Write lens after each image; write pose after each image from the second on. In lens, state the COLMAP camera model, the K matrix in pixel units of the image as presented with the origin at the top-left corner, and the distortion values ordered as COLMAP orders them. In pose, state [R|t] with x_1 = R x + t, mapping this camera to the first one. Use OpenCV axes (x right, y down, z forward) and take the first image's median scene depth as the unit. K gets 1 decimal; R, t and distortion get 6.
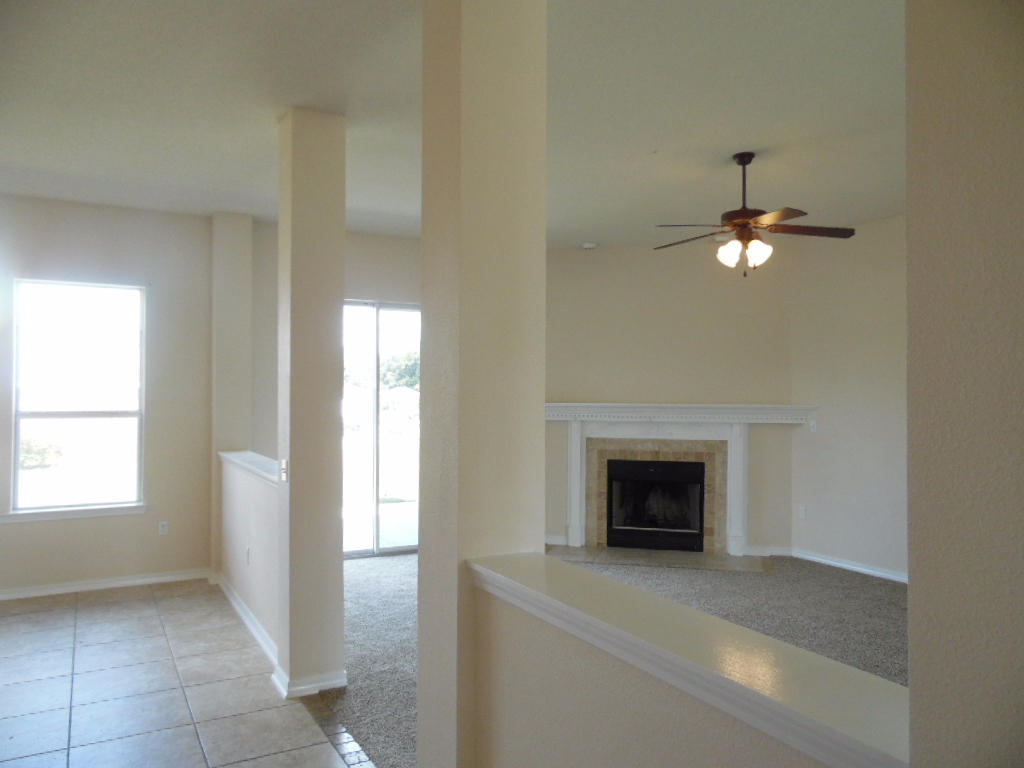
lens RADIAL K [[769.3, 0, 508.5], [0, 769.3, 385.6], [0, 0, 1]] dist [-0.015692, 0.039329]
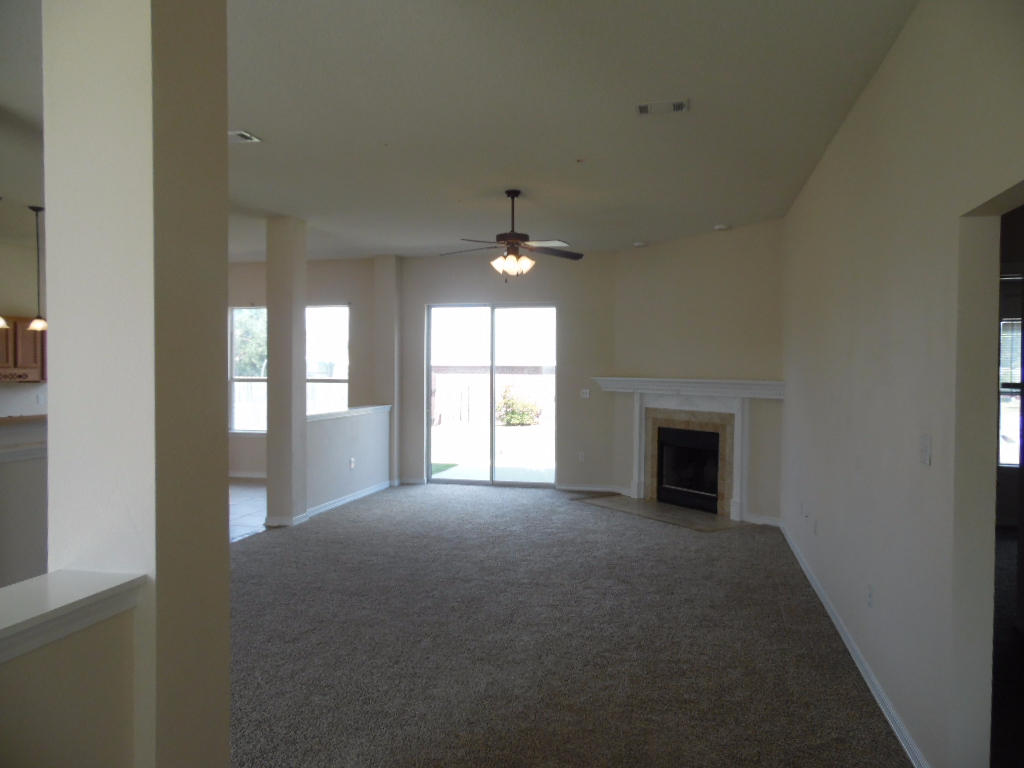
lens RADIAL K [[769.3, 0, 518.0], [0, 769.3, 380.1], [0, 0, 1]] dist [-0.015692, 0.039329]
pose [[0.740158, 0.011136, -0.672341, 0.764917], [0.002777, 0.999804, 0.019617, 0.002492], [0.672428, -0.016387, 0.739981, 0.000794]]
